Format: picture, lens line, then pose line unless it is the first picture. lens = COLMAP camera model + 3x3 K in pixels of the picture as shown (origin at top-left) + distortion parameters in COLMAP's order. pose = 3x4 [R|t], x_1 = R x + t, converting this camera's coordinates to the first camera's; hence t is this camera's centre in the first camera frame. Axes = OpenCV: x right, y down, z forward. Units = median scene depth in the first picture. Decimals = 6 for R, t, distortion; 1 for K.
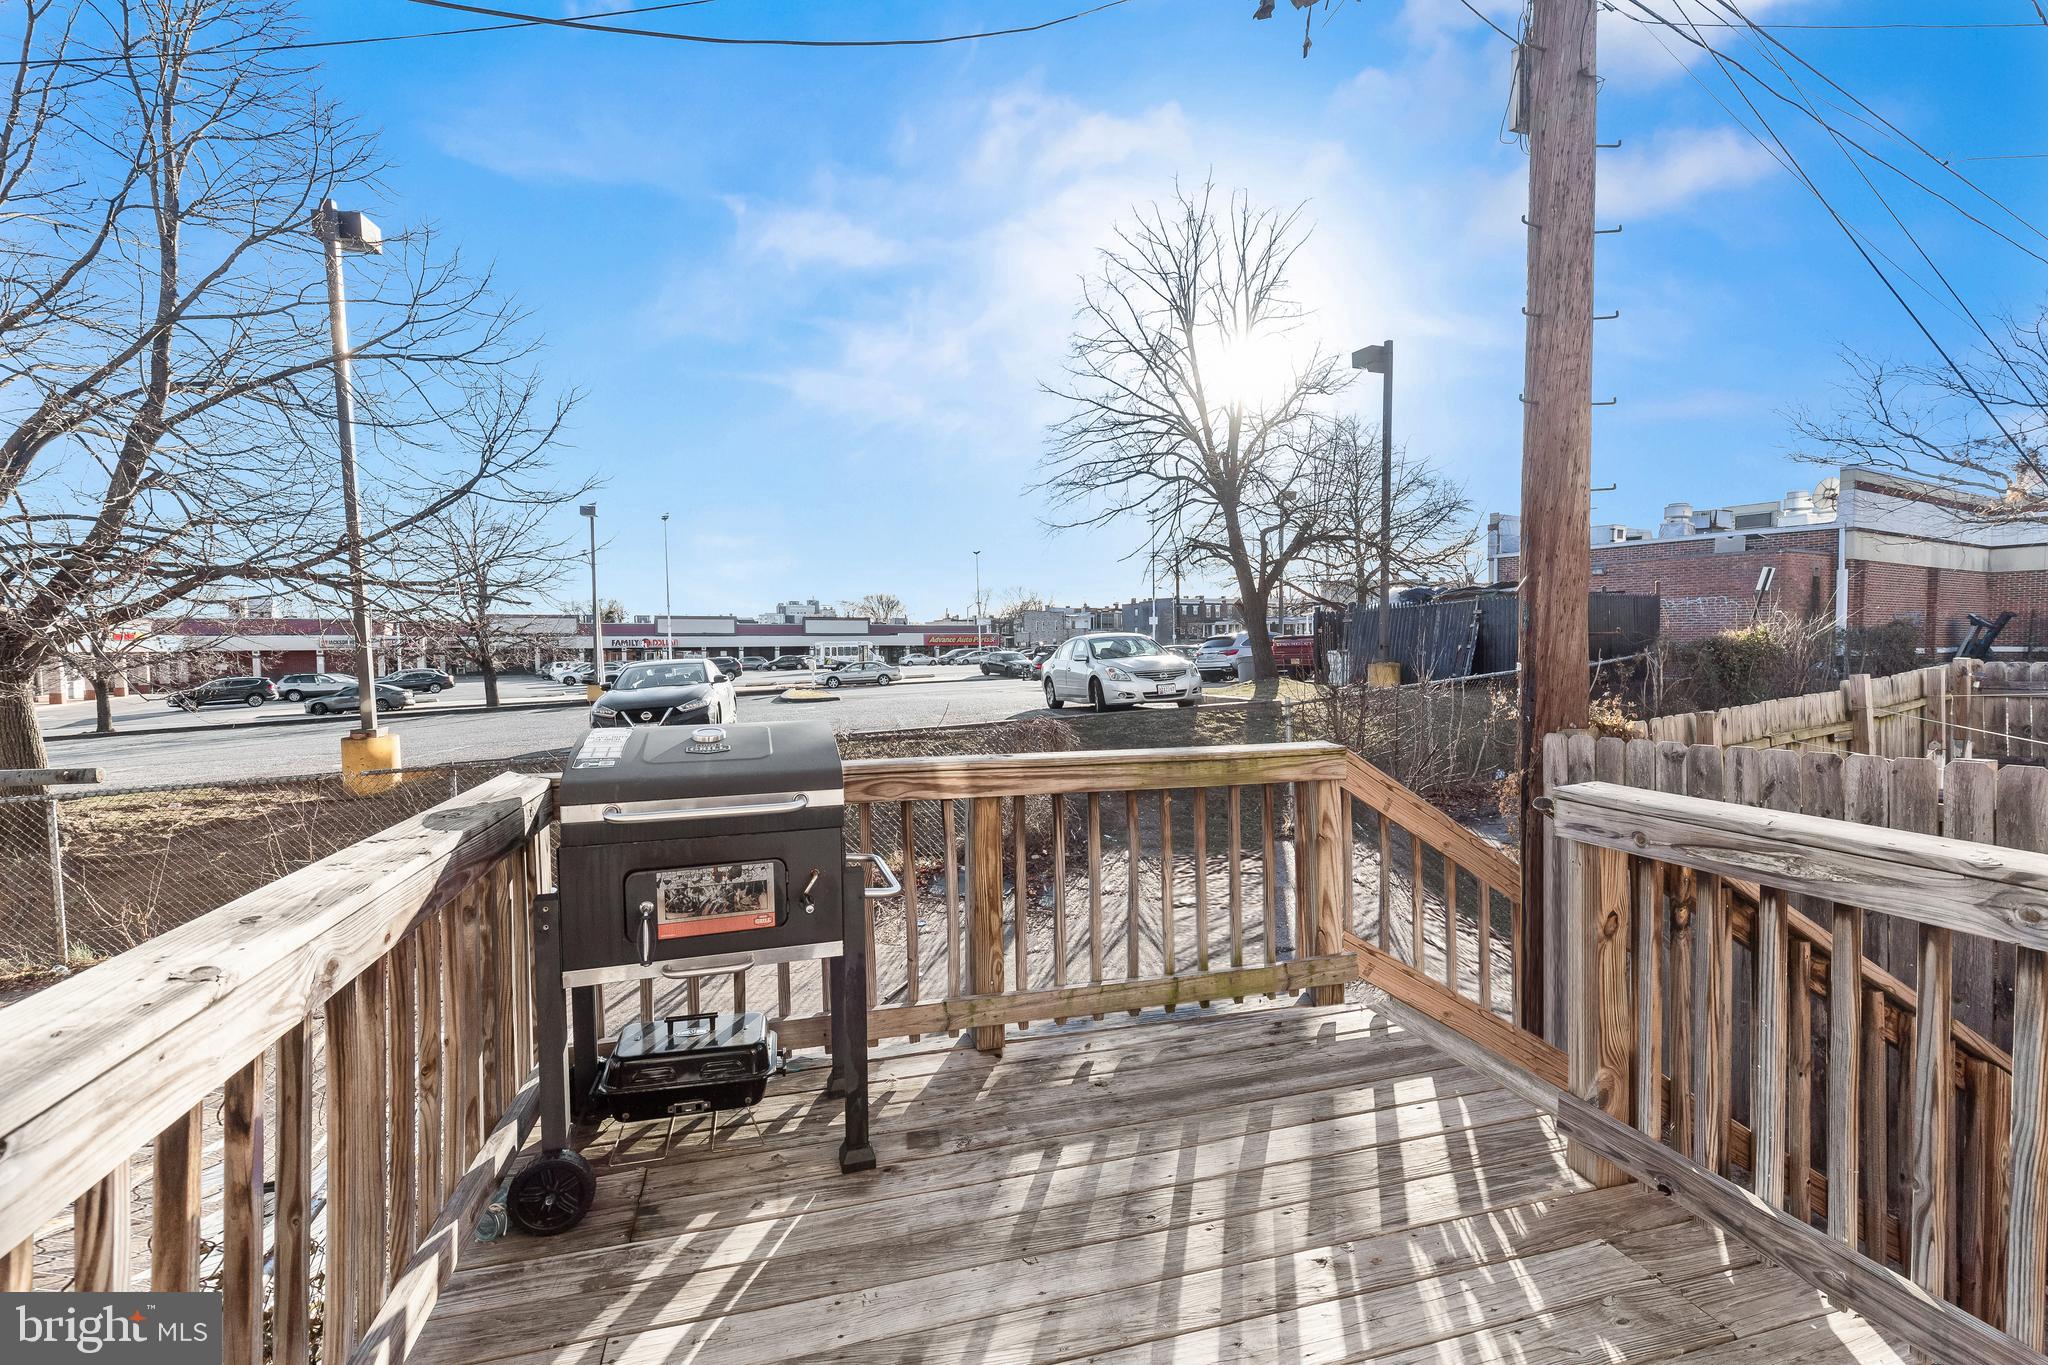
lens RADIAL K [[954.7, 0, 1034.7], [0, 954.7, 688.2], [0, 0, 1]] dist [0.001672, -0.000331]
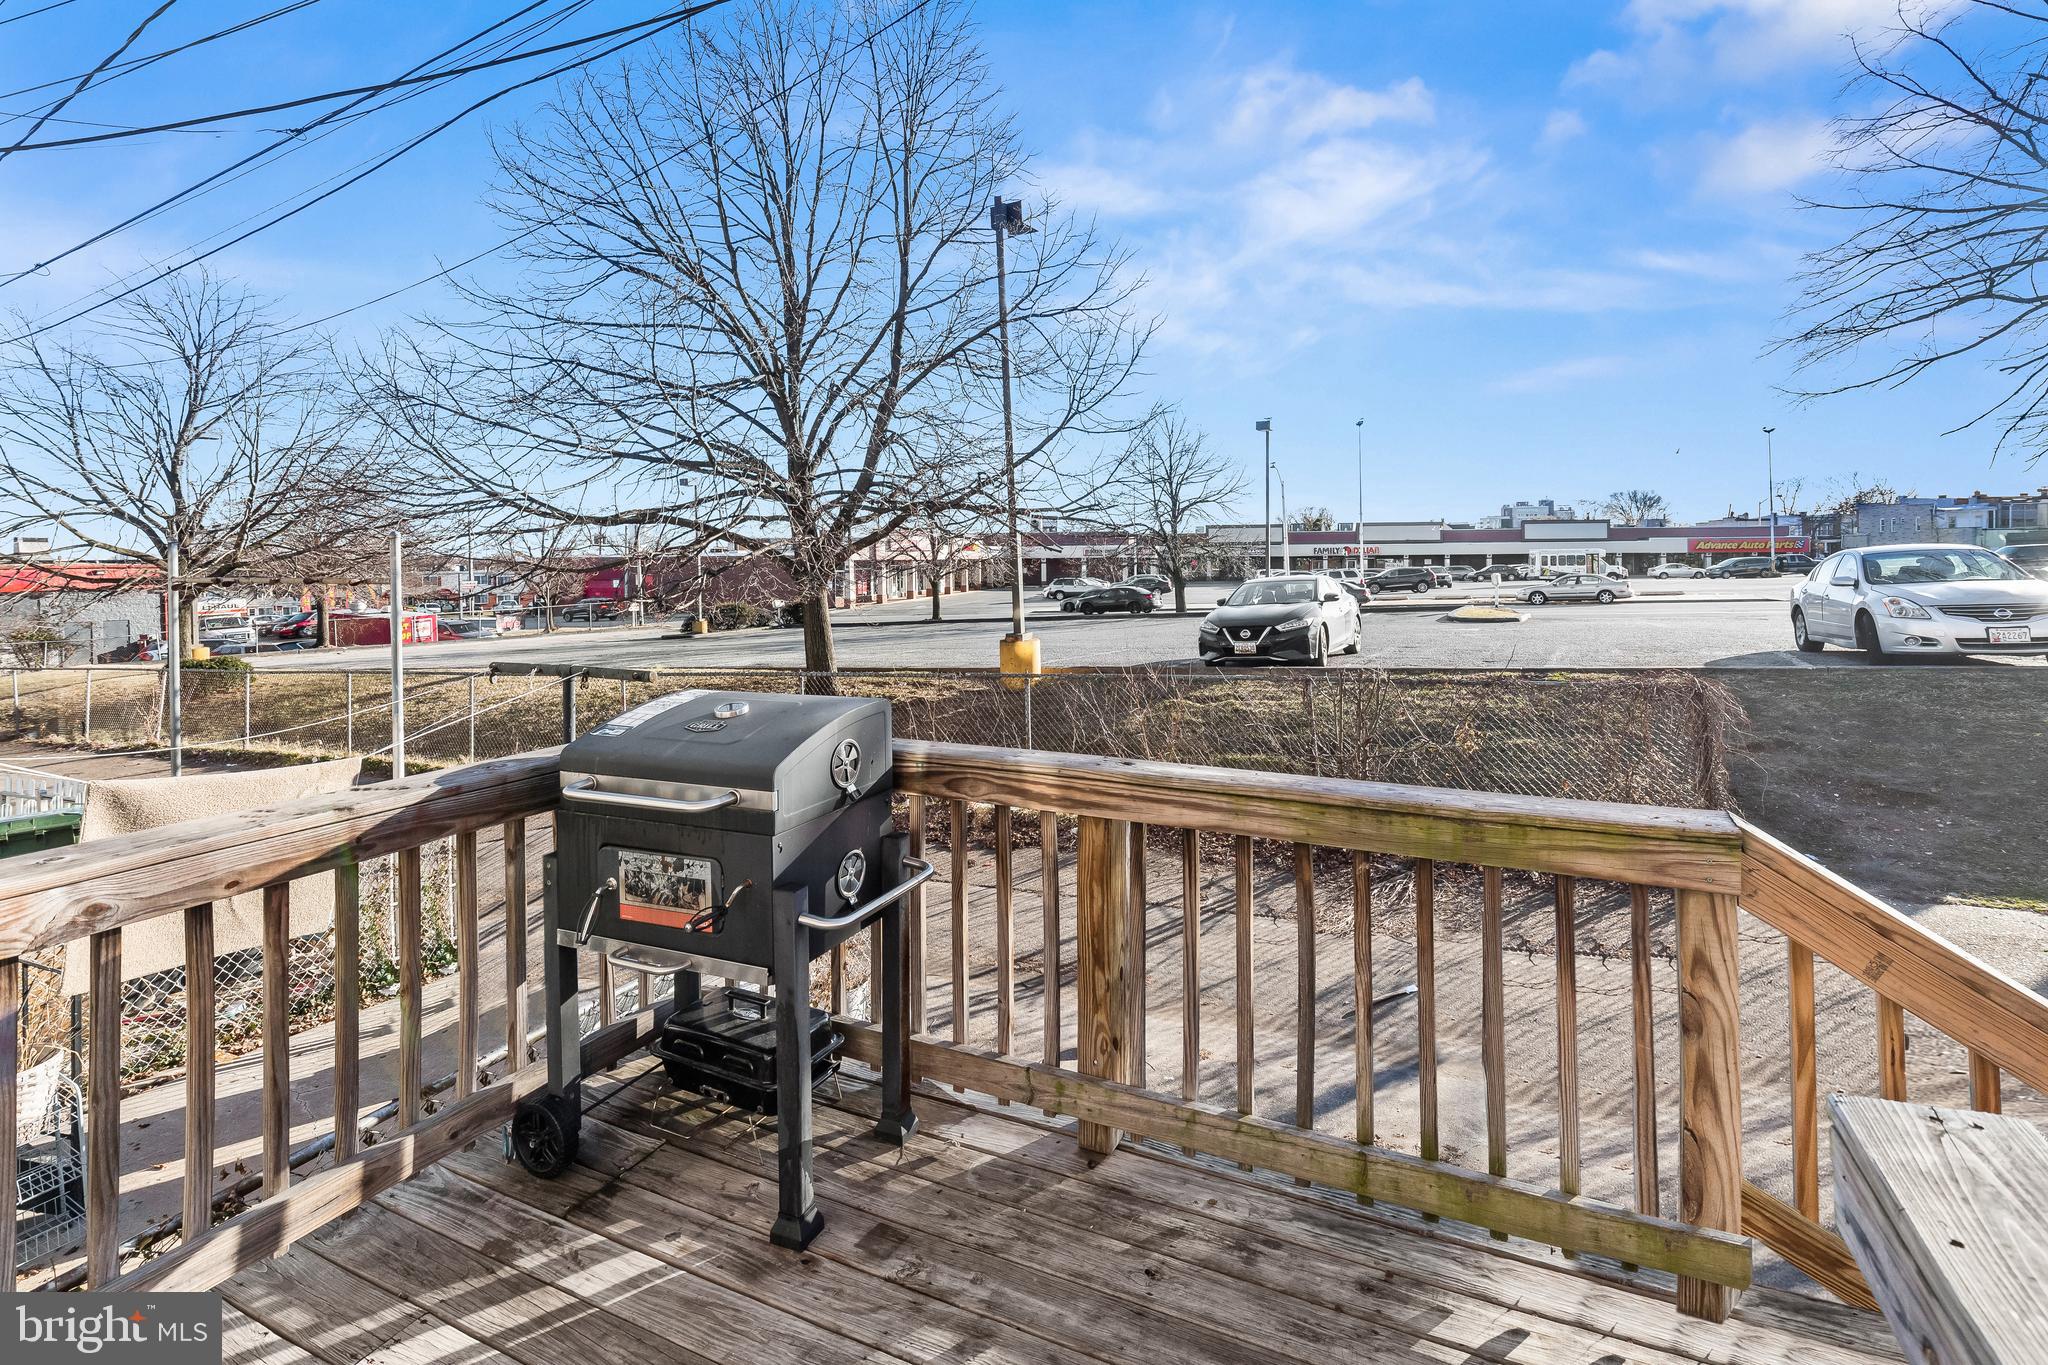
lens RADIAL K [[981.8, 0, 1020.5], [0, 981.8, 566.7], [0, 0, 1]] dist [0.006875, -0.000126]
pose [[0.739331, 0.008695, -0.673285, 0.087767], [-0.027344, 0.999480, -0.017118, -0.014055], [0.672786, 0.031066, 0.739184, 0.075247]]
